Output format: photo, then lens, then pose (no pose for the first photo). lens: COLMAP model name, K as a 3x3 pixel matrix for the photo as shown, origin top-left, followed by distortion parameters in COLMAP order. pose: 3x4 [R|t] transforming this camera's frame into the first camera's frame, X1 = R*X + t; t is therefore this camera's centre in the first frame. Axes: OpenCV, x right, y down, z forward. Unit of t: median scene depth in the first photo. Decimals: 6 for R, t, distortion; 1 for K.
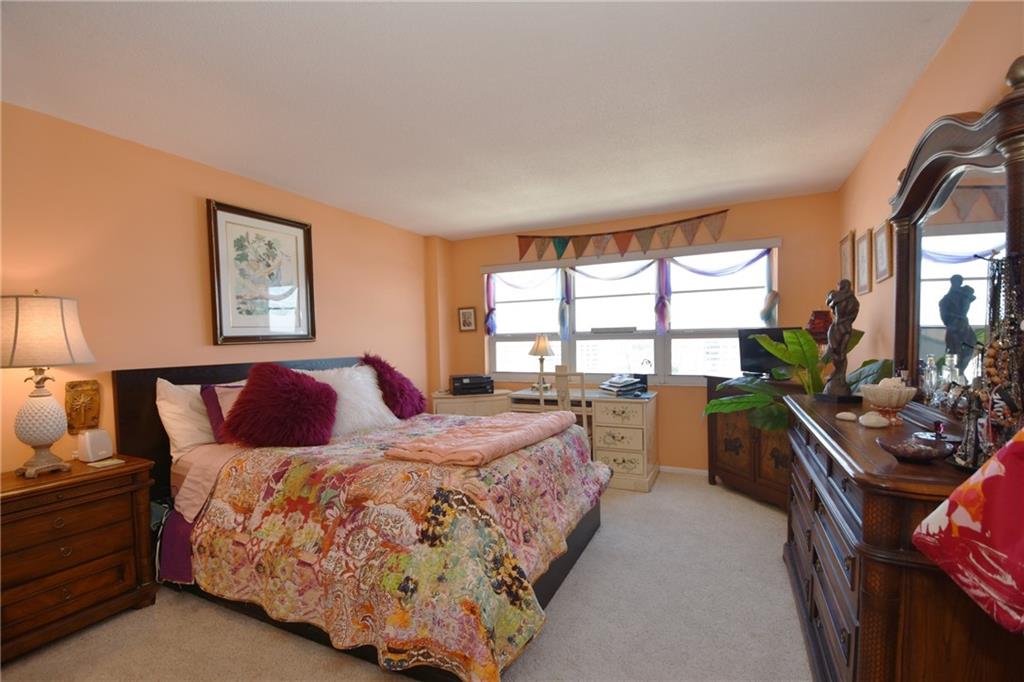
lens RADIAL K [[448.6, 0, 512.8], [0, 448.6, 355.4], [0, 0, 1]] dist [0.007714, -0.017531]
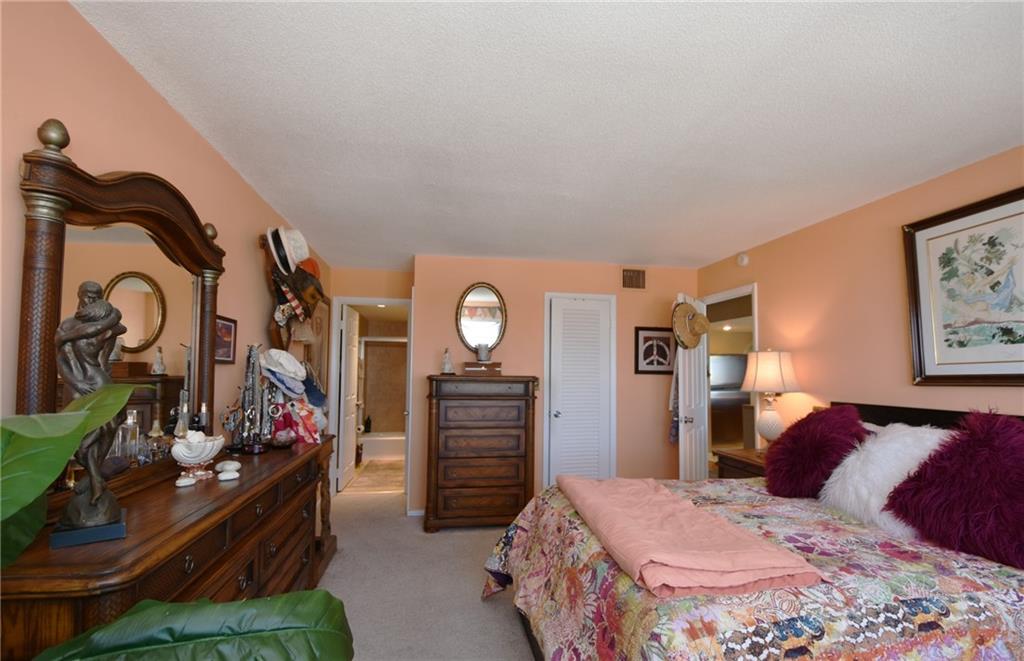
lens RADIAL K [[461.3, 0, 514.0], [0, 461.3, 340.2], [0, 0, 1]] dist [0.001091, -0.012451]
pose [[-0.815531, -0.028540, -0.578010, 0.474678], [-0.012359, 0.999414, -0.031910, -0.070201], [0.578582, -0.018880, -0.815406, 1.212696]]
